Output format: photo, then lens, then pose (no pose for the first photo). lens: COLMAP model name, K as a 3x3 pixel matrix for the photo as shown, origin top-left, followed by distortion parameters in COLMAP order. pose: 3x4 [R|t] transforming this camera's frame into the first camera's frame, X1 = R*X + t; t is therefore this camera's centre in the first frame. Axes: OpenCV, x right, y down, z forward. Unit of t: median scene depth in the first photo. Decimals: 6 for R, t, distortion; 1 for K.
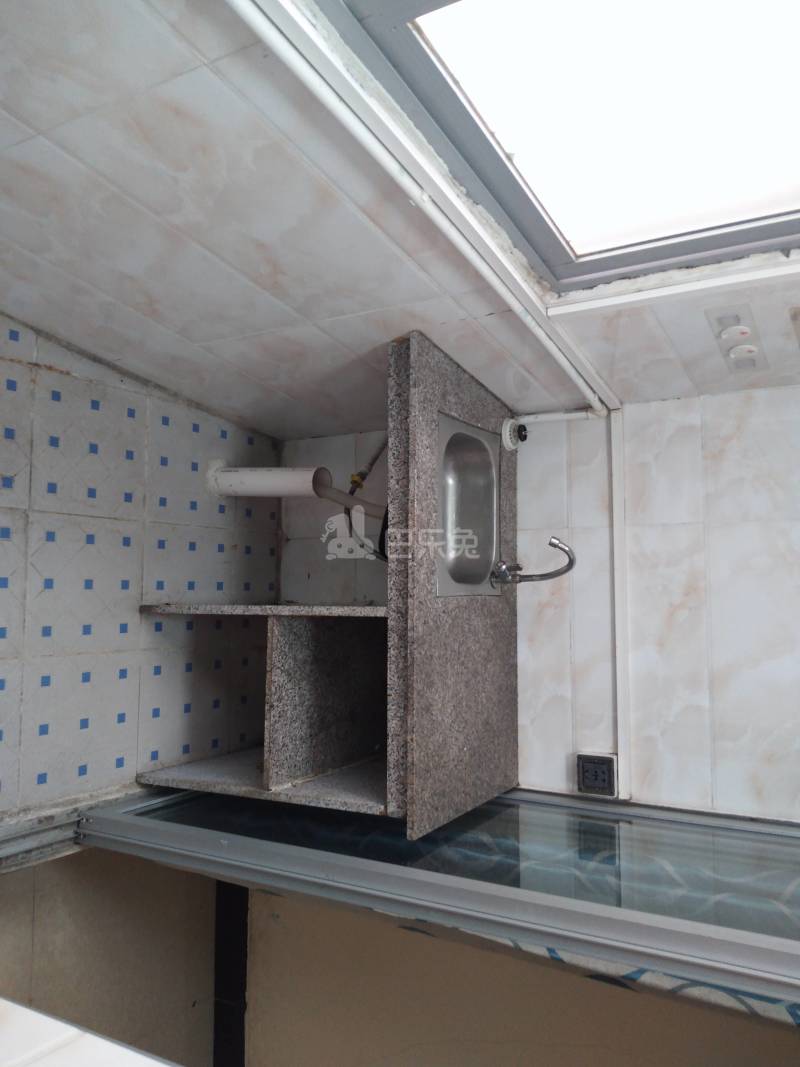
lens RADIAL K [[841.2, 0, 400.0], [0, 841.2, 533.5], [0, 0, 1]] dist [0.069683, -0.133209]
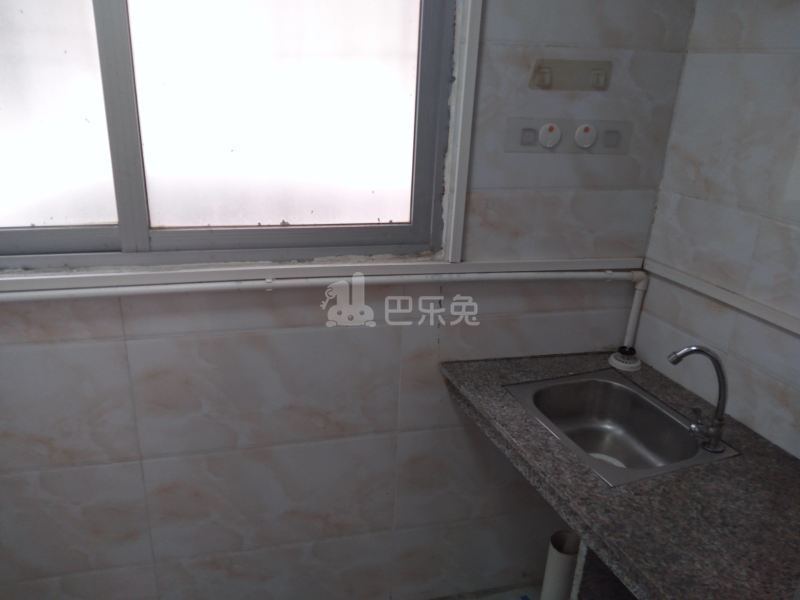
lens RADIAL K [[630.7, 0, 393.7], [0, 630.7, 299.9], [0, 0, 1]] dist [0.069683, -0.133209]
pose [[0.504792, -0.853587, -0.128741, 0.181683], [0.415900, 0.371170, -0.830217, 0.459747], [0.756447, 0.365544, 0.542371, 0.388211]]
